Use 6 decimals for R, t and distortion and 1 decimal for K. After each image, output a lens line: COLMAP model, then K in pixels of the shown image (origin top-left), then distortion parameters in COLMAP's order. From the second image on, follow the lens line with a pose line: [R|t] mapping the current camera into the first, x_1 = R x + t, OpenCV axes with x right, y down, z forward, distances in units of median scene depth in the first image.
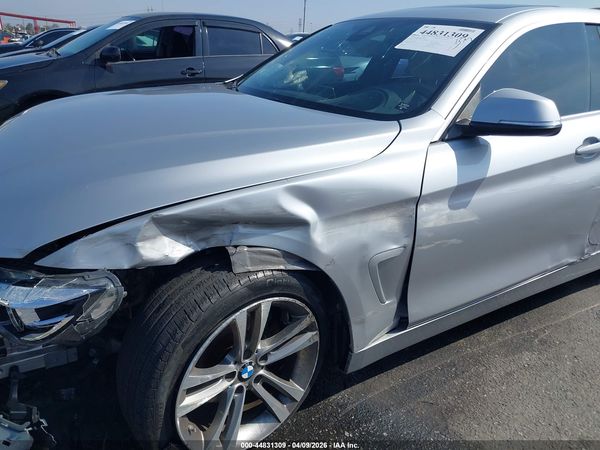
lens RADIAL K [[465.4, 0, 300.0], [0, 465.4, 225.0], [0, 0, 1]] dist [0.003946, -0.006111]
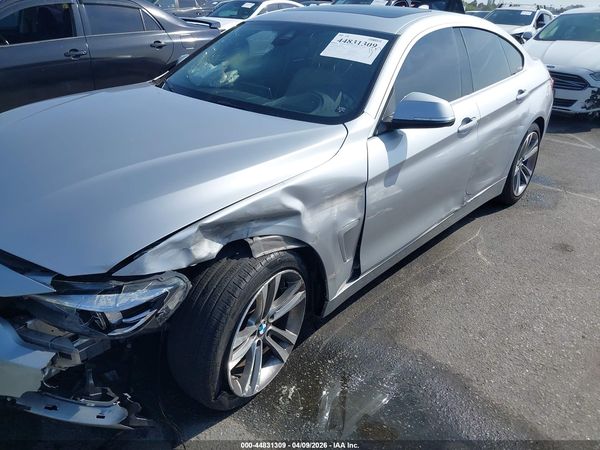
lens RADIAL K [[462.0, 0, 283.4], [0, 462.0, 222.4], [0, 0, 1]] dist [0.108932, -0.243103]
pose [[0.962183, -0.128917, 0.239968, -0.312211], [0.107119, 0.989019, 0.101819, -0.104778], [-0.250459, -0.072263, 0.965426, -0.248965]]
